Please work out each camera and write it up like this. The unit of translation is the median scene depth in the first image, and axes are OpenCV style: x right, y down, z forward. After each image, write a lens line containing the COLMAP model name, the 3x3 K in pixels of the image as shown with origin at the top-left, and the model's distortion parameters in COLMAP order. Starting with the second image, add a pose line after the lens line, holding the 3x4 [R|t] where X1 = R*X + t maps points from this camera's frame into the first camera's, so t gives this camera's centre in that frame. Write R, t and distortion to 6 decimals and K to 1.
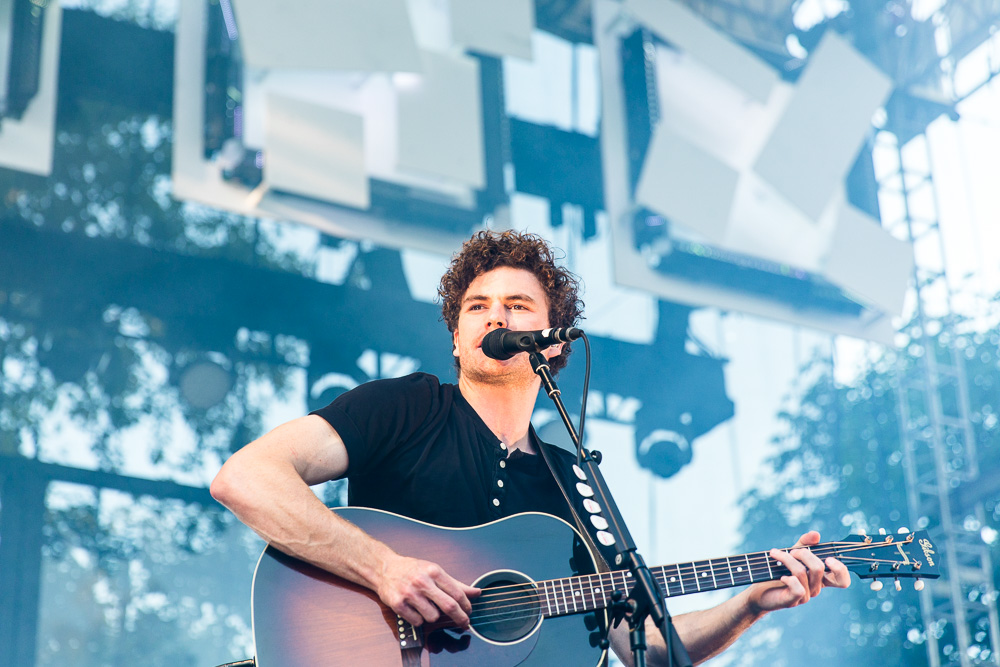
lens RADIAL K [[2042.6, 0, 473.9], [0, 2042.6, 311.5], [0, 0, 1]] dist [0.021616, -0.302307]
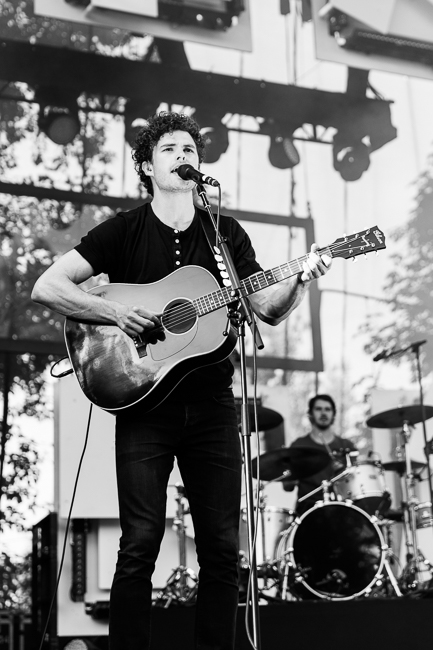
lens RADIAL K [[1380.2, 0, 198.6], [0, 1380.2, 285.9], [0, 0, 1]] dist [-0.018235, 0.106317]
pose [[0.998907, -0.017326, -0.043414, 0.014821], [0.024659, 0.984340, 0.174546, -0.020070], [0.039710, -0.175426, 0.983692, -0.057829]]
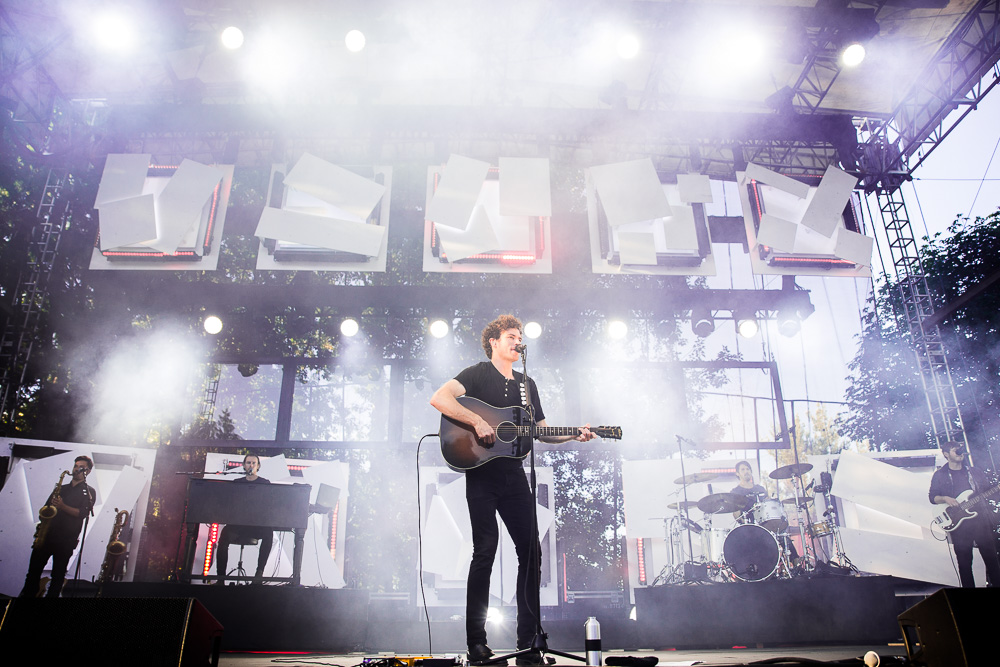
lens RADIAL K [[716.2, 0, 500.0], [0, 716.2, 333.5], [0, 0, 1]] dist [-0.114696, 0.086418]
pose [[0.907797, -0.147422, -0.392647, 0.085191], [0.168920, 0.985415, 0.020559, -0.007802], [0.383889, -0.084989, 0.919460, -0.032664]]
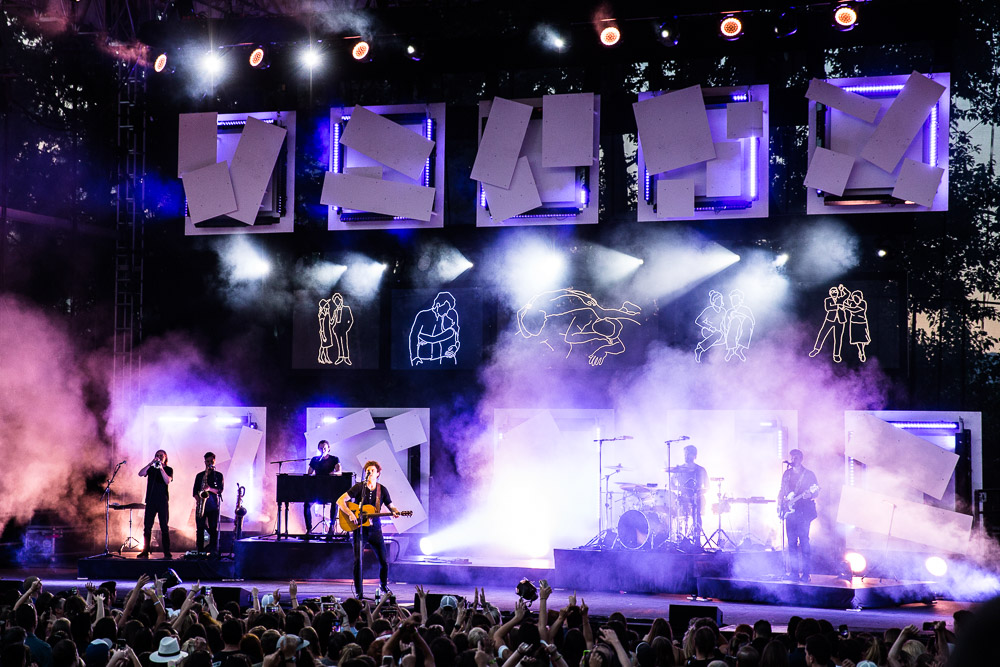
lens RADIAL K [[2244.5, 0, 500.0], [0, 2244.5, 333.5], [0, 0, 1]] dist [0.013072, 0.030786]
pose [[0.663034, -0.009293, -0.748532, 1.386972], [0.302175, 0.918162, 0.256260, -0.512637], [0.684892, -0.396097, 0.611580, -0.778649]]
